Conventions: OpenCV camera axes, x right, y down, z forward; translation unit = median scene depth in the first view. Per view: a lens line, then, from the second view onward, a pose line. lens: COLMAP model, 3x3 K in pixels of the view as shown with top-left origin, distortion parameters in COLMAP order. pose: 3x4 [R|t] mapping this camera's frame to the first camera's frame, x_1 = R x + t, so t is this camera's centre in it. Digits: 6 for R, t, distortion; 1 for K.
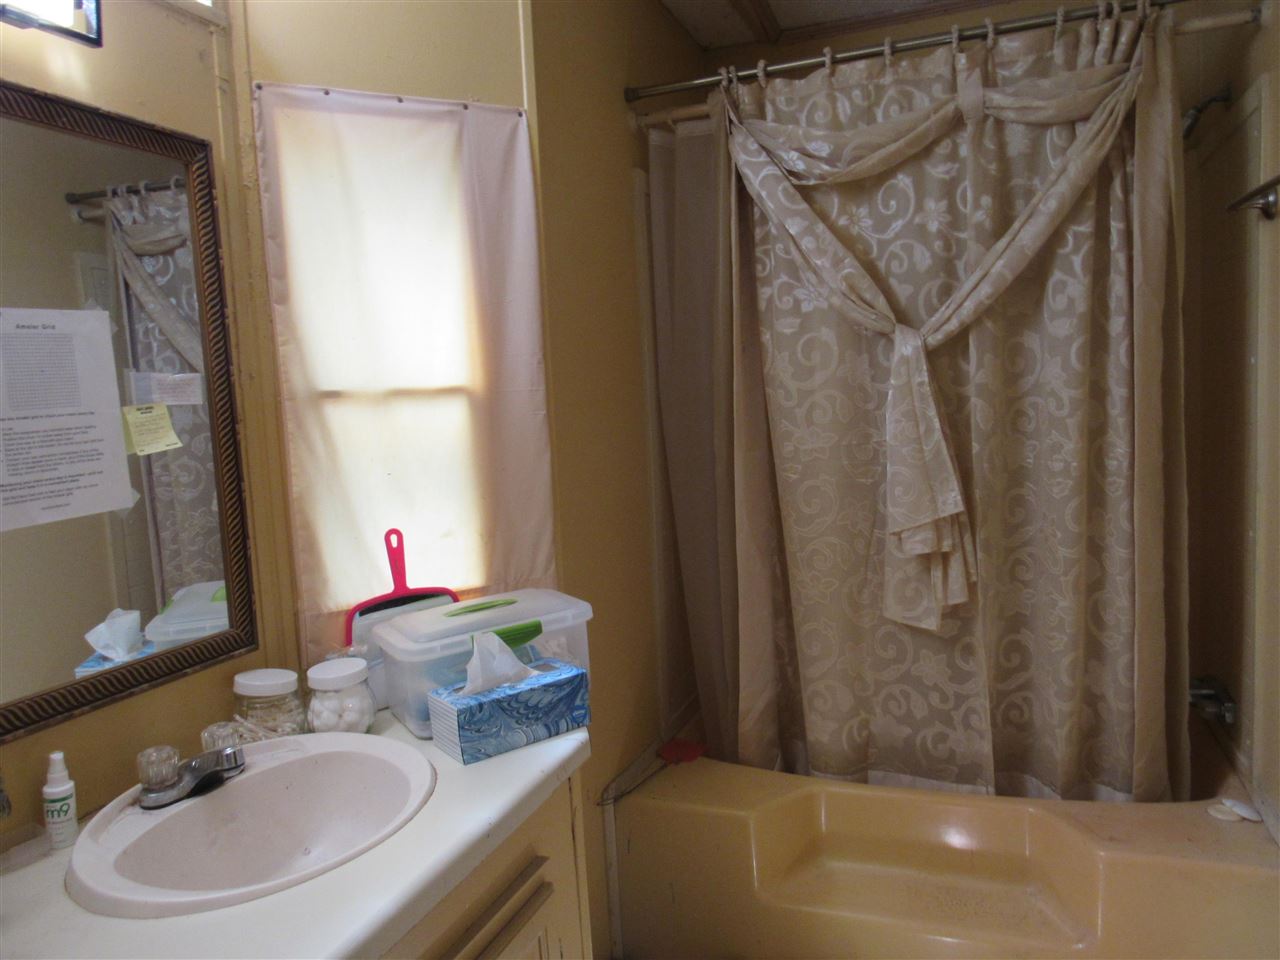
lens RADIAL K [[905.1, 0, 635.4], [0, 905.1, 477.8], [0, 0, 1]] dist [-0.035124, -0.005331]
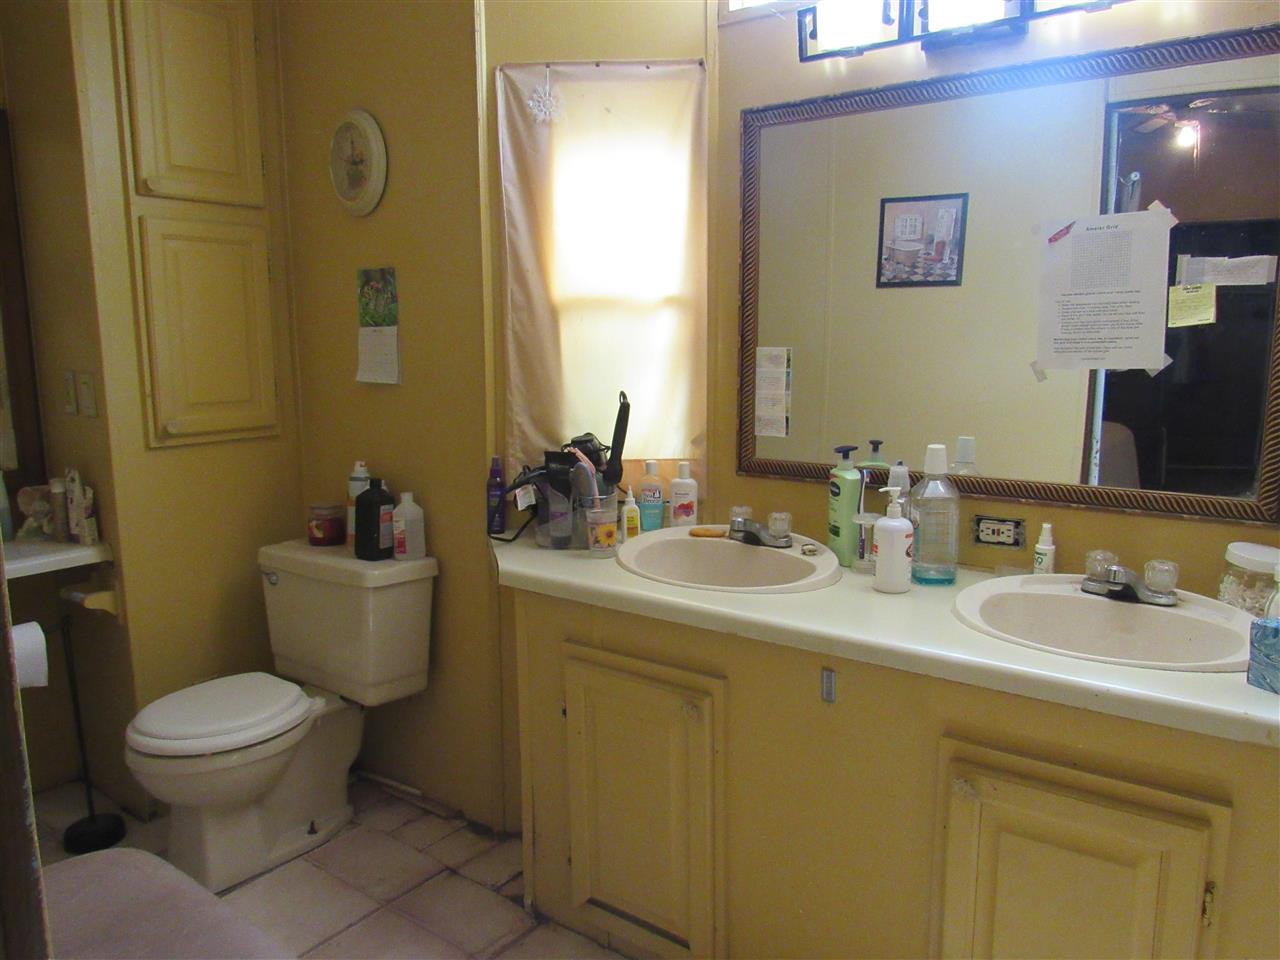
lens RADIAL K [[905.1, 0, 640.2], [0, 905.1, 484.0], [0, 0, 1]] dist [-0.035124, -0.005331]
pose [[-0.260744, 0.205372, -0.943311, 0.864222], [-0.070304, 0.970477, 0.230720, -0.049399], [0.962845, 0.126478, -0.238607, 0.647819]]
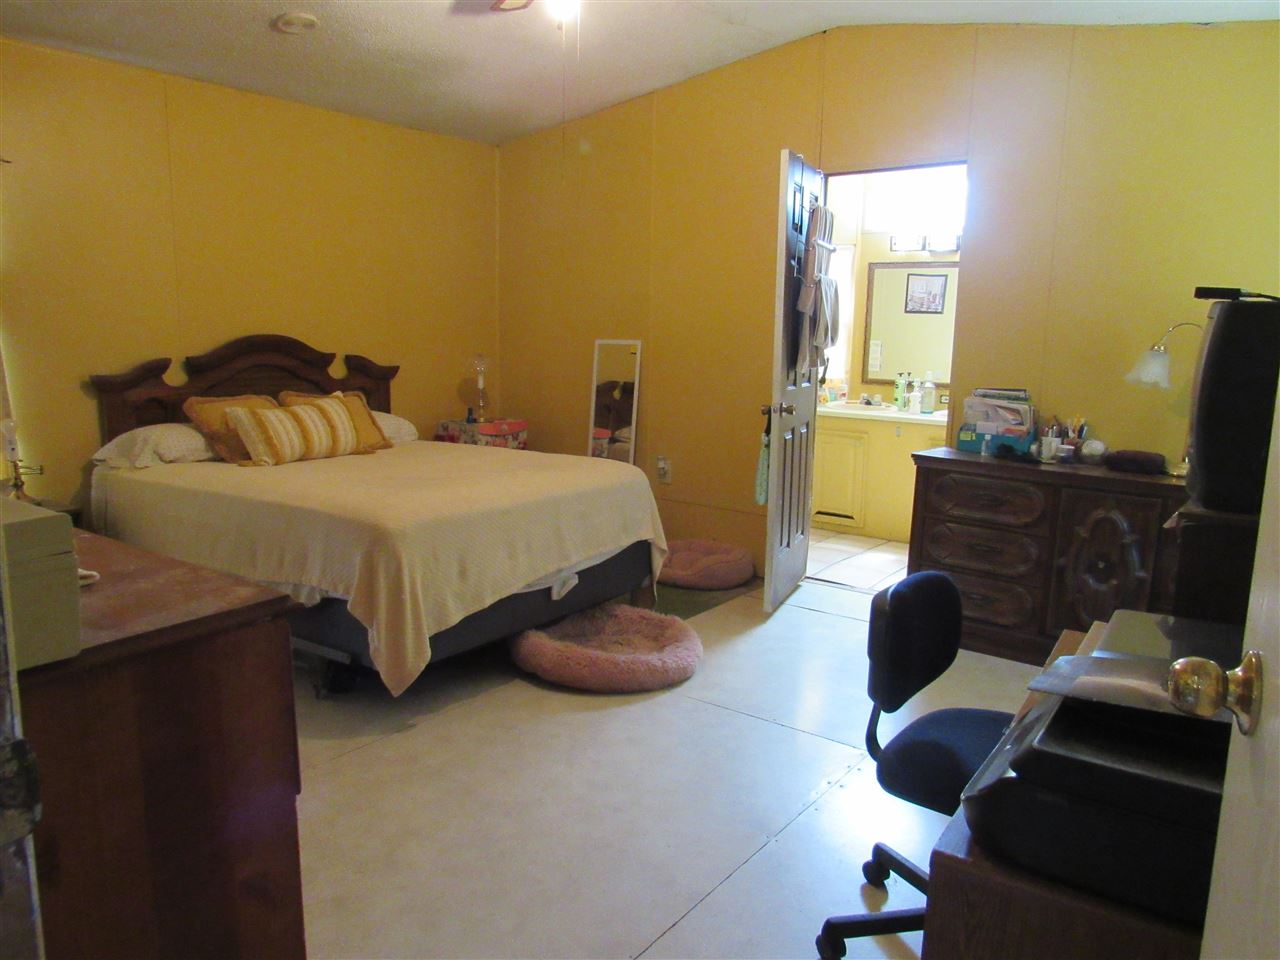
lens RADIAL K [[905.1, 0, 637.2], [0, 905.1, 478.0], [0, 0, 1]] dist [-0.035124, -0.005331]
pose [[-0.265388, 0.208847, -0.941250, 4.512752], [-0.096678, 0.965572, 0.241502, -0.279926], [0.959282, 0.155090, -0.236060, 0.477520]]
